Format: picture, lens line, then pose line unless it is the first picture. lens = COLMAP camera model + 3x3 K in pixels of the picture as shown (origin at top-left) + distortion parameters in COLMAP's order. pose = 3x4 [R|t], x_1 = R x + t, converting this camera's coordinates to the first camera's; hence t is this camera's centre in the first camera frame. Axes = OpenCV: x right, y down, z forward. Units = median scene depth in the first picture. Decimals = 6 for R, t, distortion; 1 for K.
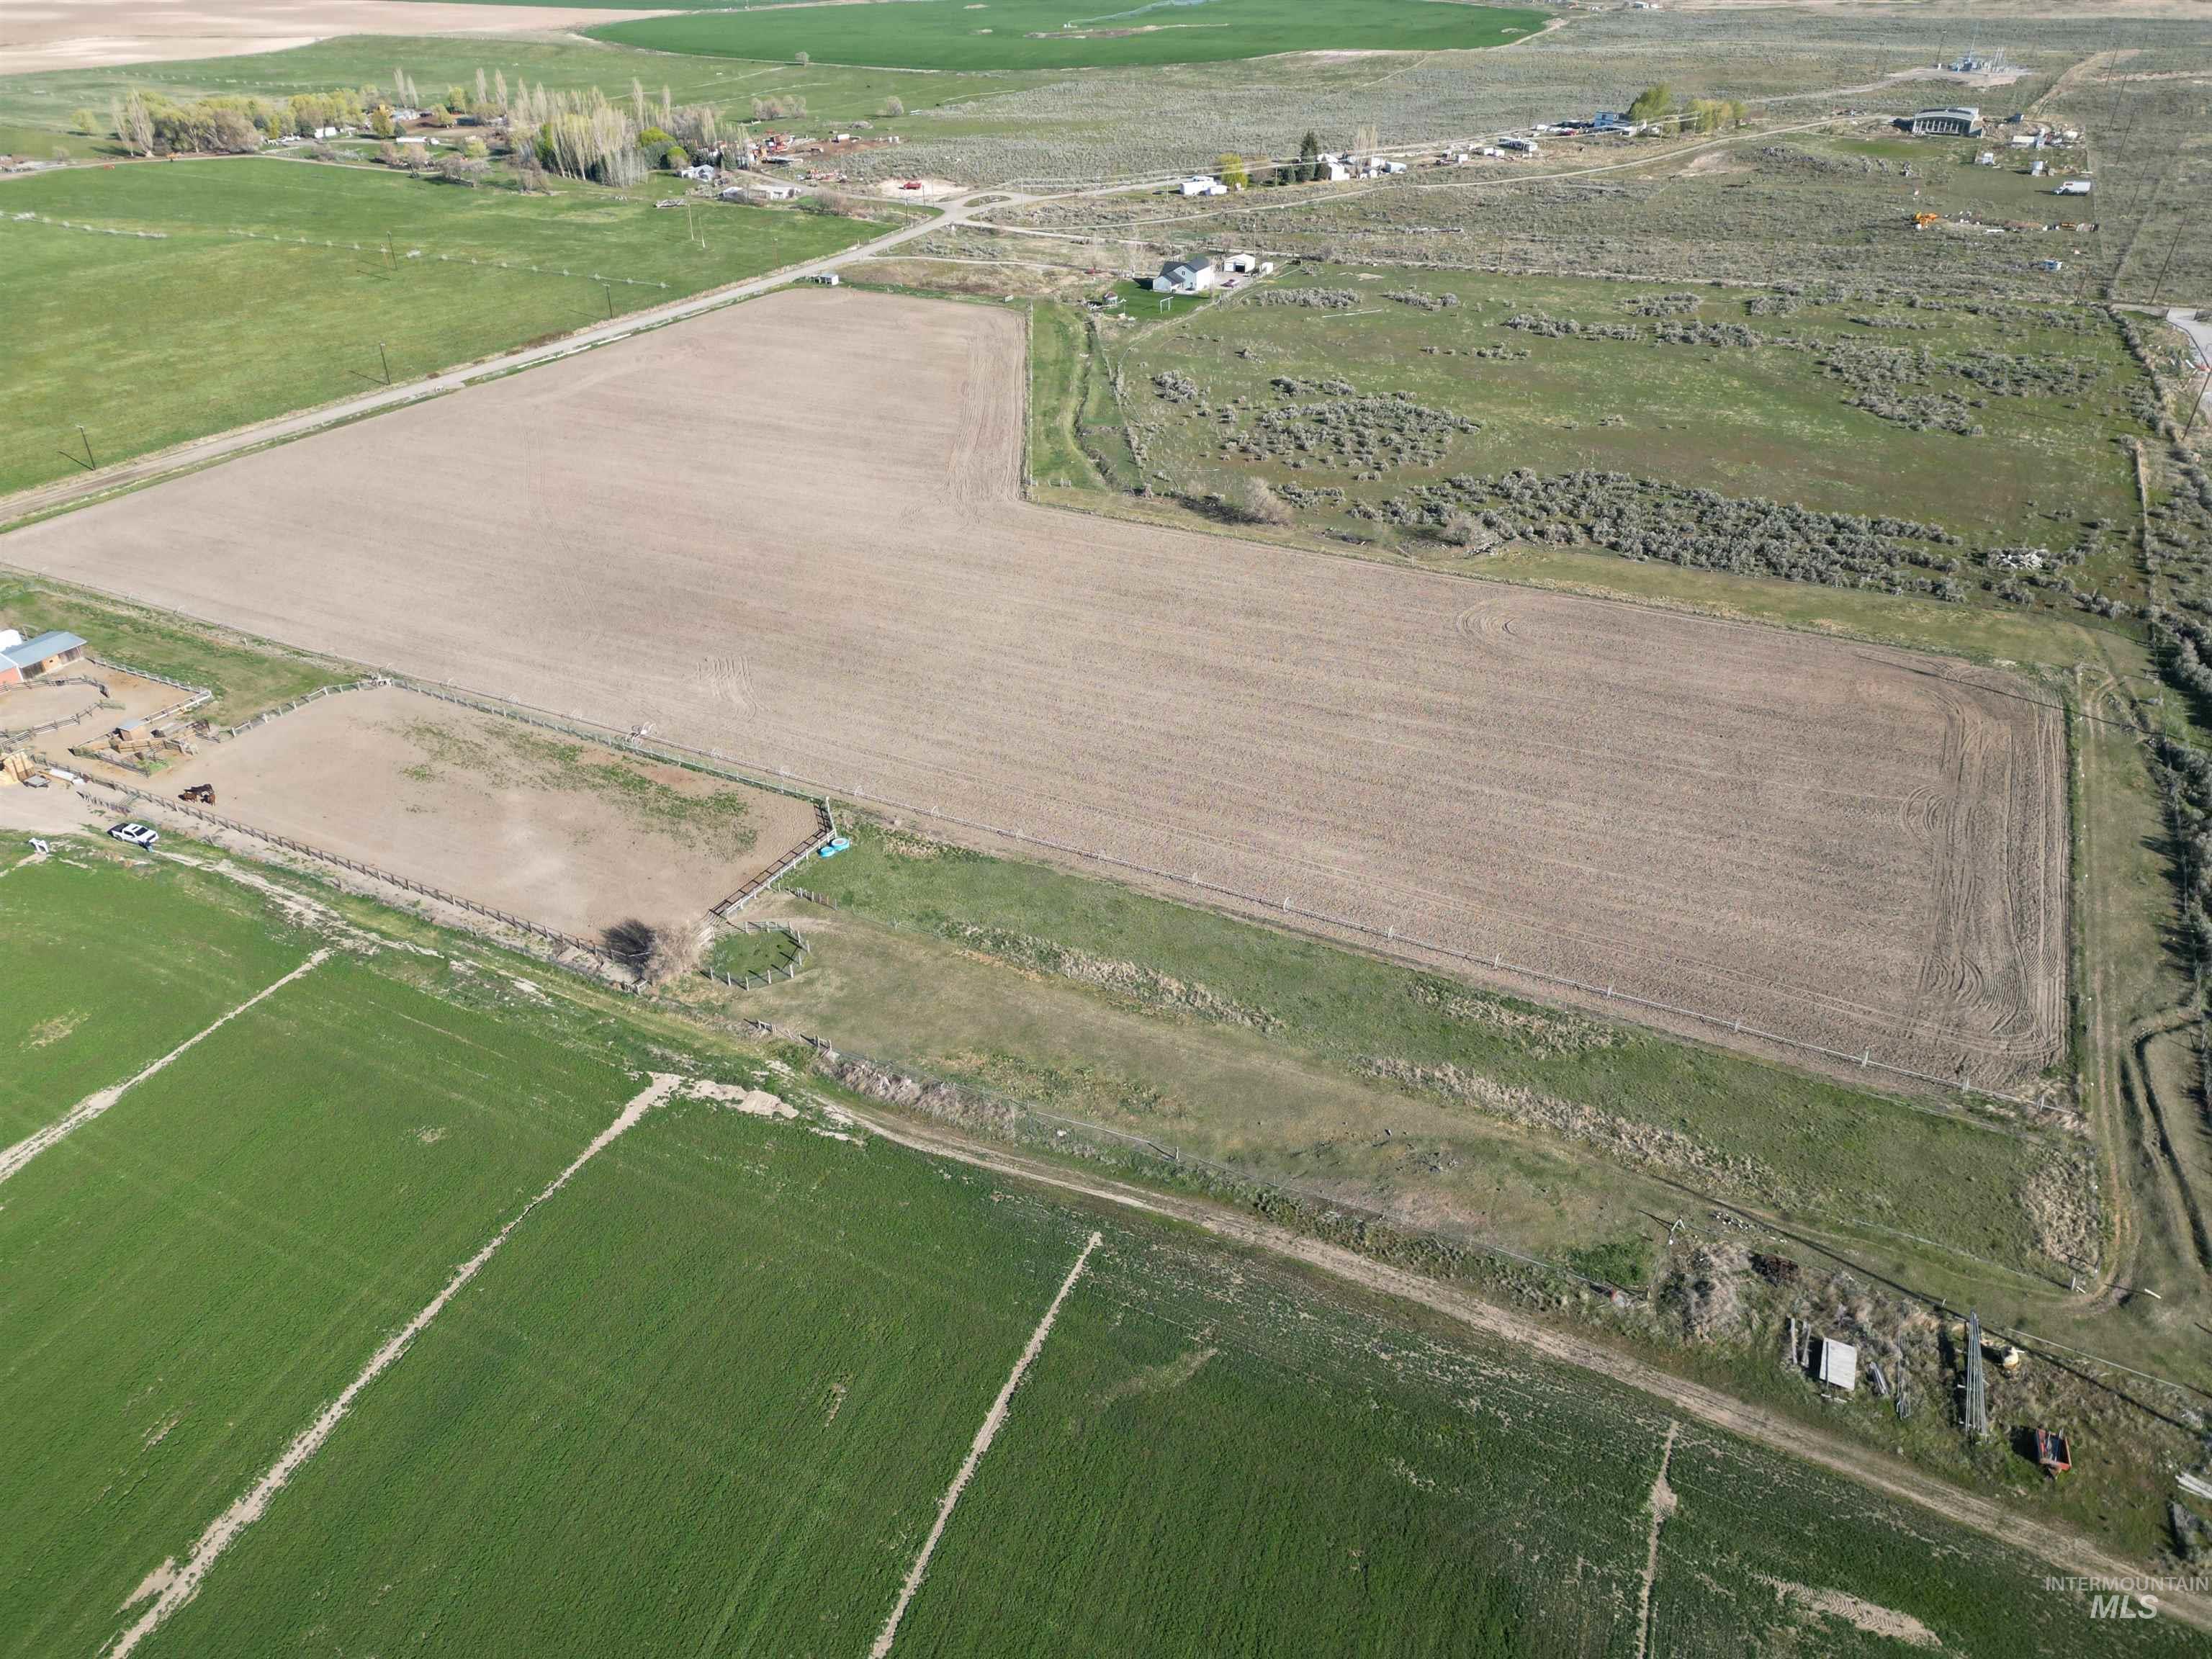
lens RADIAL K [[1535.2, 0, 1106.0], [0, 1535.2, 829.5], [0, 0, 1]] dist [0.070586, -0.066235]
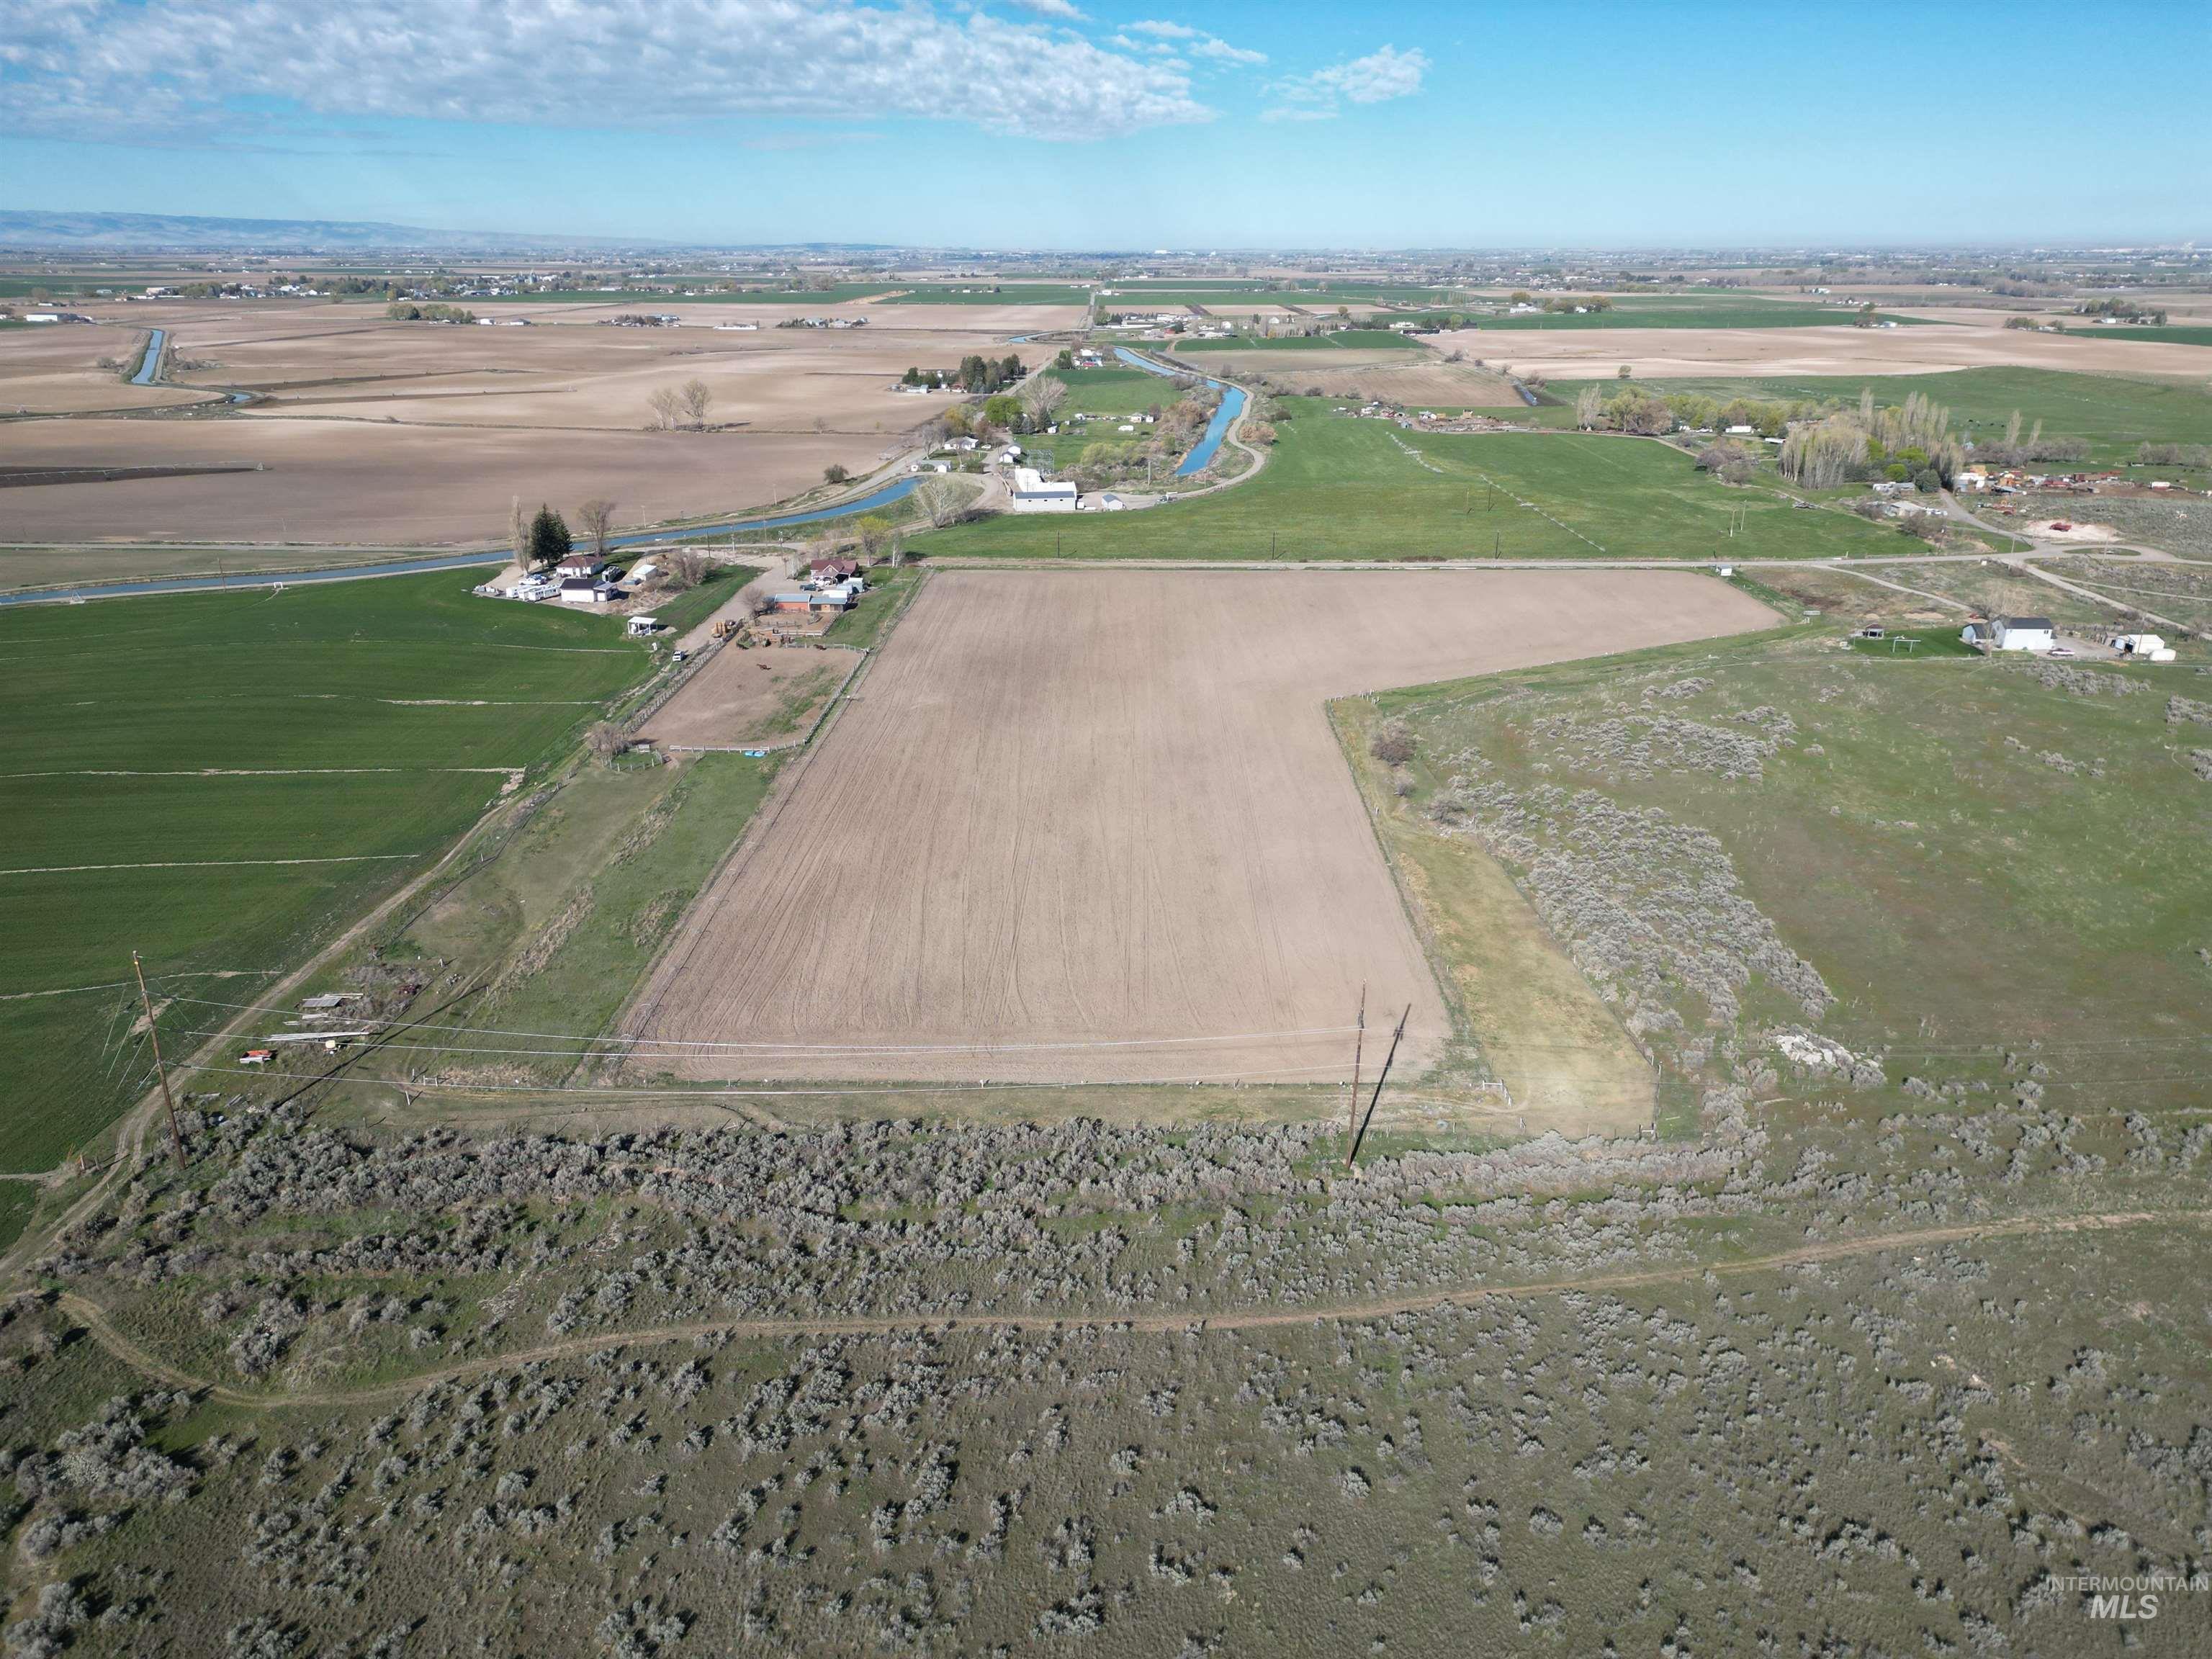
lens RADIAL K [[1535.2, 0, 1106.0], [0, 1535.2, 829.5], [0, 0, 1]] dist [0.070586, -0.066235]
pose [[0.446267, 0.319504, -0.835920, 1.717249], [-0.468432, 0.879303, 0.086007, -0.289270], [0.762507, 0.353190, 0.542070, 0.514155]]
